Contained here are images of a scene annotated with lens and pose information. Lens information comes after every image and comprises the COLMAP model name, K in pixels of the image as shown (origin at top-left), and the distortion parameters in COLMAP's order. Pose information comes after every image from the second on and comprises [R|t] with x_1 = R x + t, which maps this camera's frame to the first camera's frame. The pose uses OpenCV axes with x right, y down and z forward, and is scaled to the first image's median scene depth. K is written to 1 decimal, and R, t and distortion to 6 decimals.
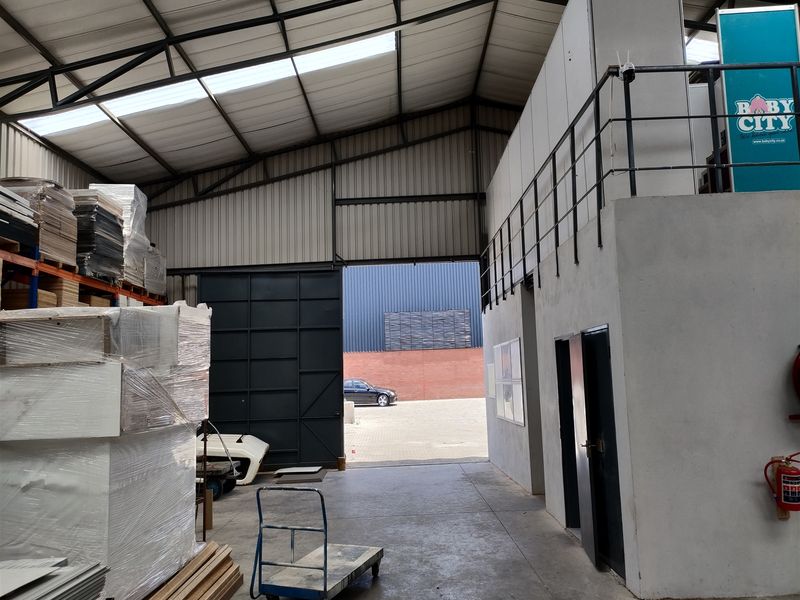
lens RADIAL K [[587.1, 0, 400.6], [0, 587.1, 353.7], [0, 0, 1]] dist [0.006388, 0.001398]
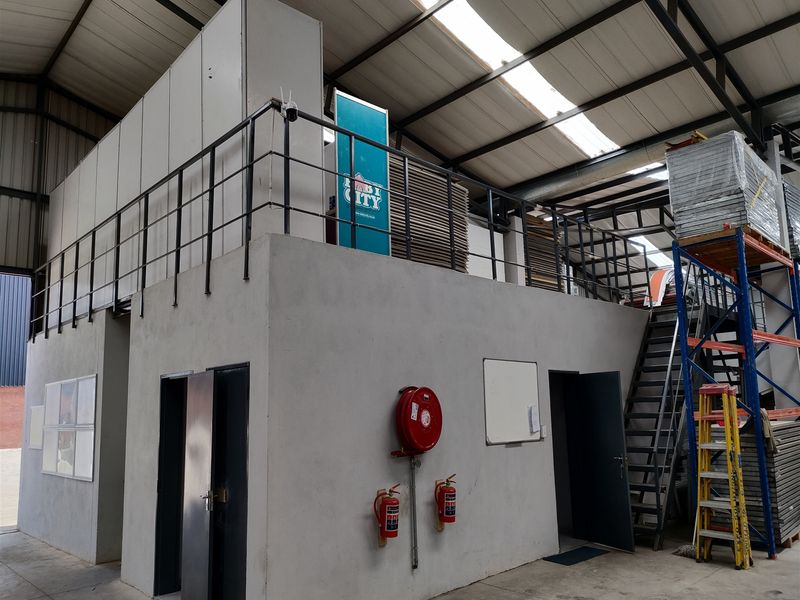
lens RADIAL K [[587.1, 0, 400.6], [0, 587.1, 353.7], [0, 0, 1]] dist [0.006388, 0.001398]
pose [[0.706714, 0.075376, 0.703472, -0.084883], [-0.019978, 0.996038, -0.086655, 0.007688], [-0.707217, 0.047186, 0.705420, 0.103531]]
